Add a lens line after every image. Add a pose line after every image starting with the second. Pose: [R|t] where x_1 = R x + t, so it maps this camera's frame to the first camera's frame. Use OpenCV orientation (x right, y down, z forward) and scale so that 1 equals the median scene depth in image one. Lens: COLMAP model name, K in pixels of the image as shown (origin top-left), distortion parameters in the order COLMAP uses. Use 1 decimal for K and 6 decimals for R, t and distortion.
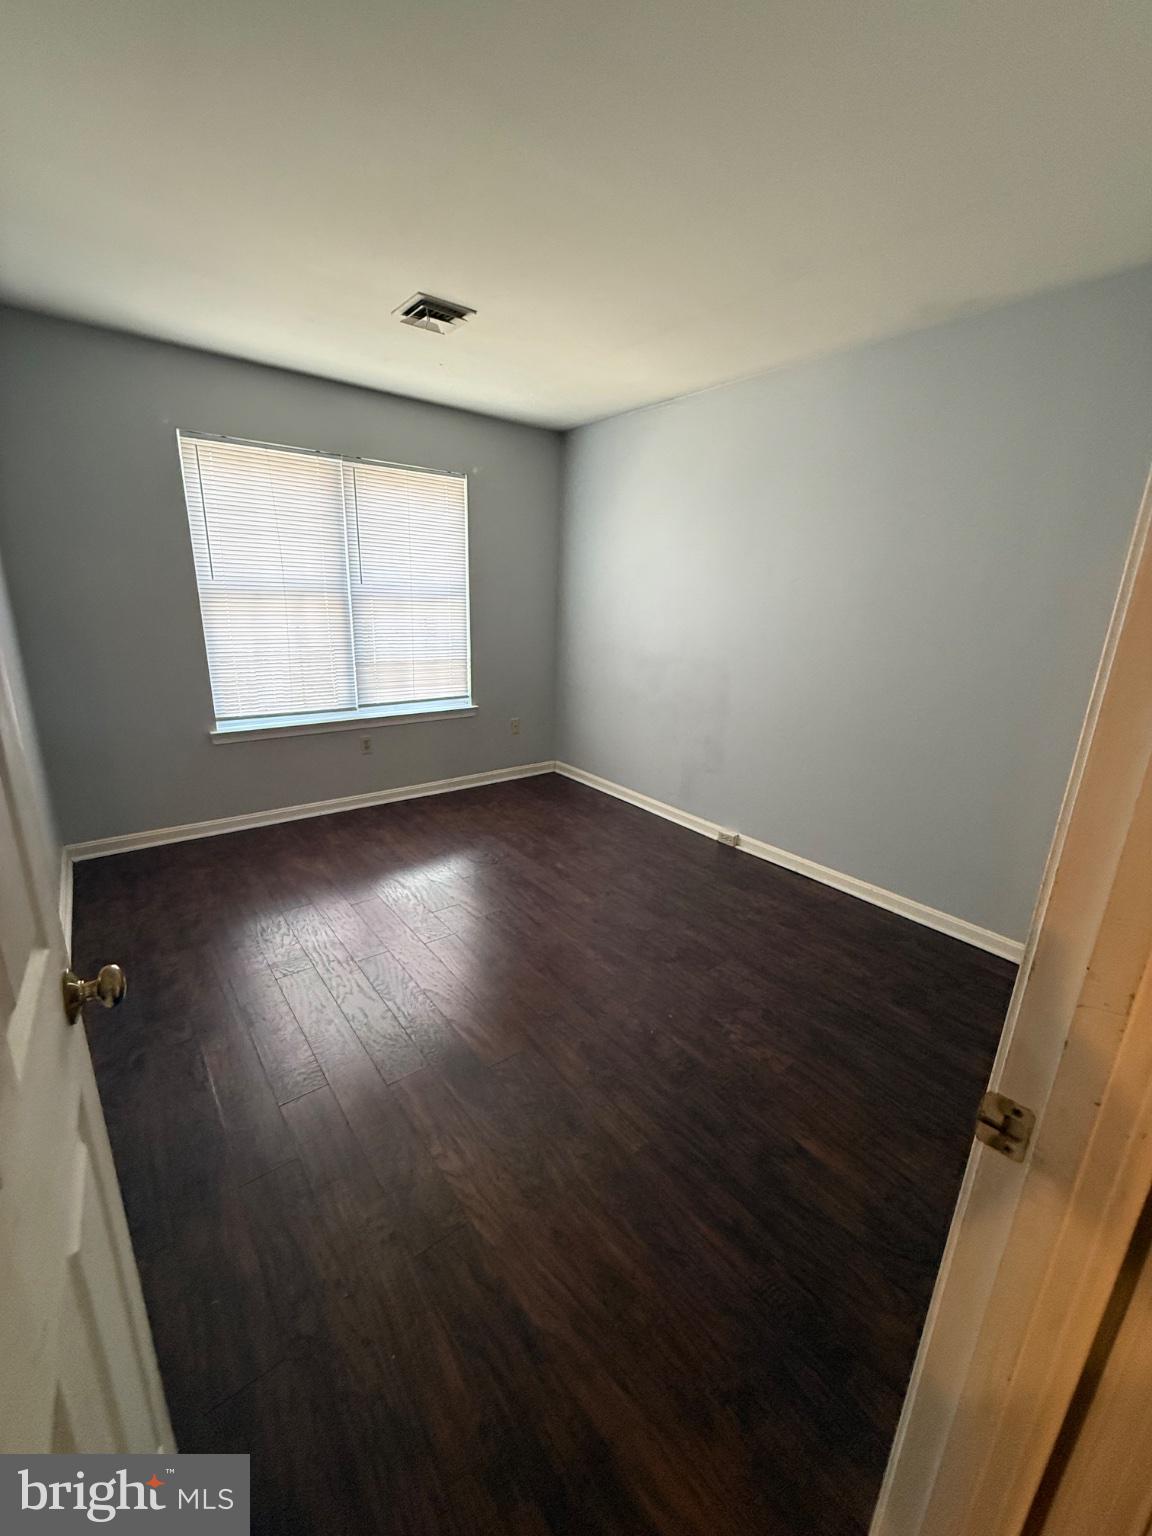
lens RADIAL K [[615.3, 0, 576.4], [0, 615.3, 762.7], [0, 0, 1]] dist [0.000833, 0.000077]
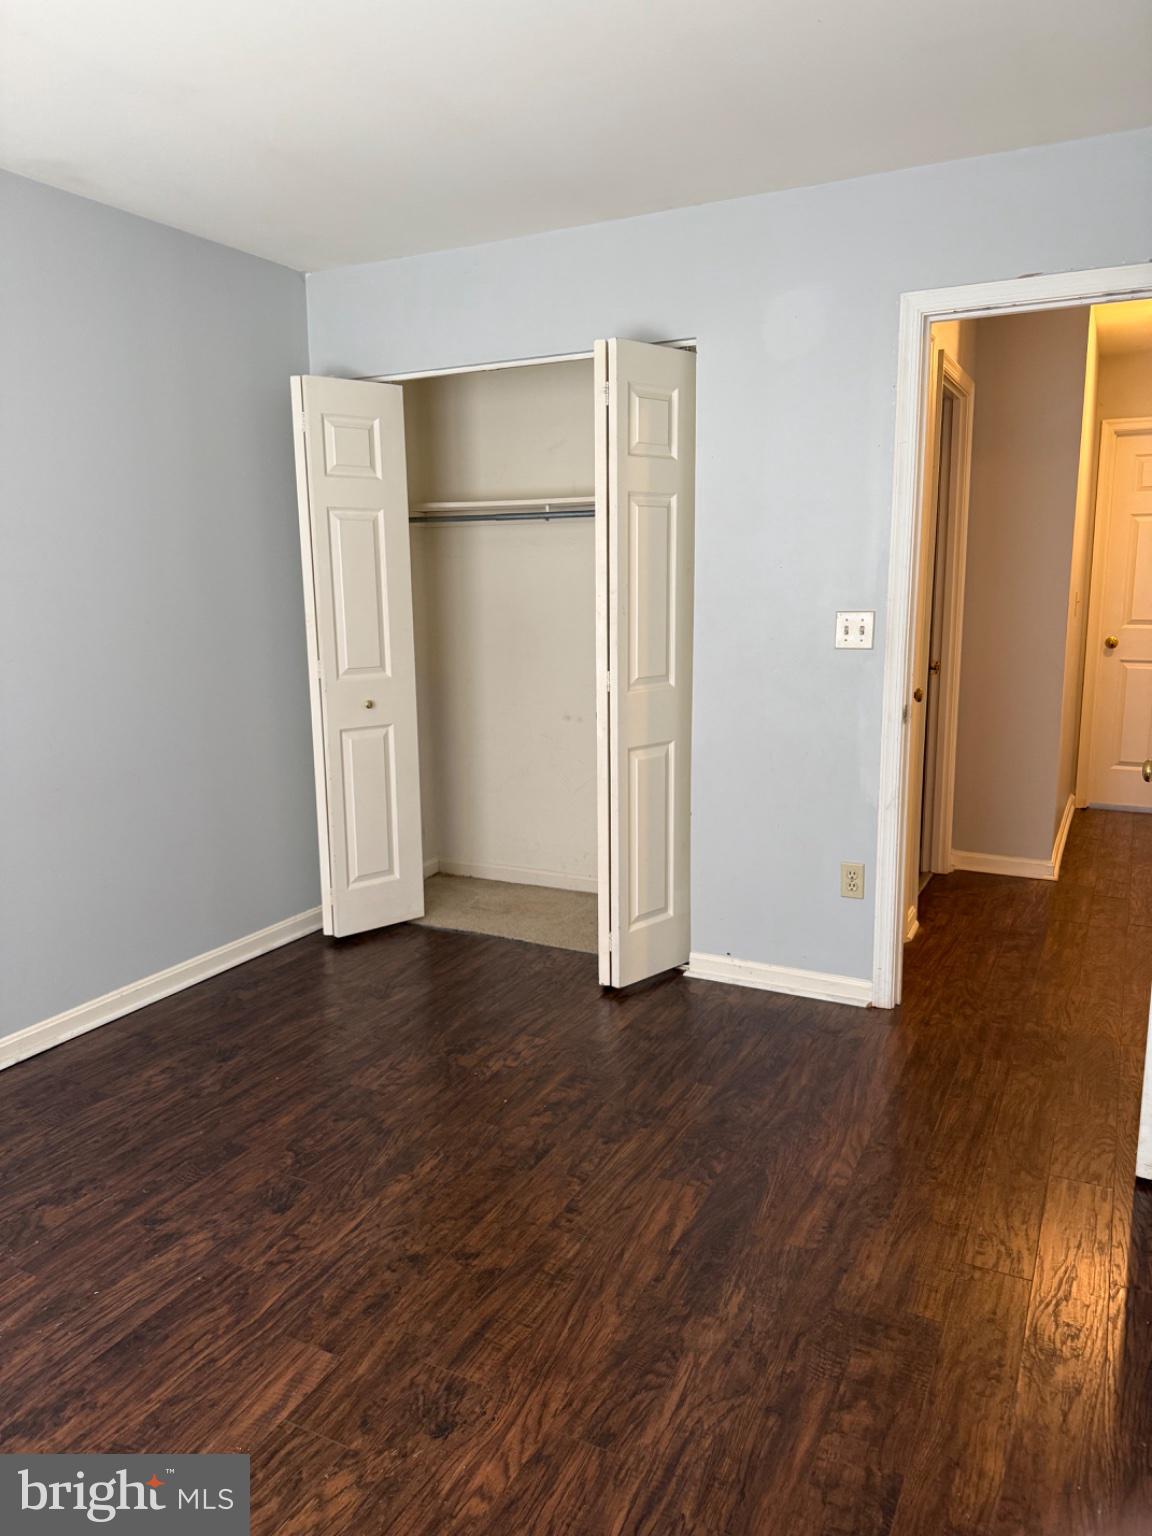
lens RADIAL K [[1081.9, 0, 574.8], [0, 1081.9, 770.7], [0, 0, 1]] dist [0.010014, -0.000279]
pose [[-0.420815, -0.189836, 0.887061, -0.773633], [0.245476, 0.917546, 0.312812, -0.282665], [-0.873302, 0.349388, -0.339517, 0.959683]]
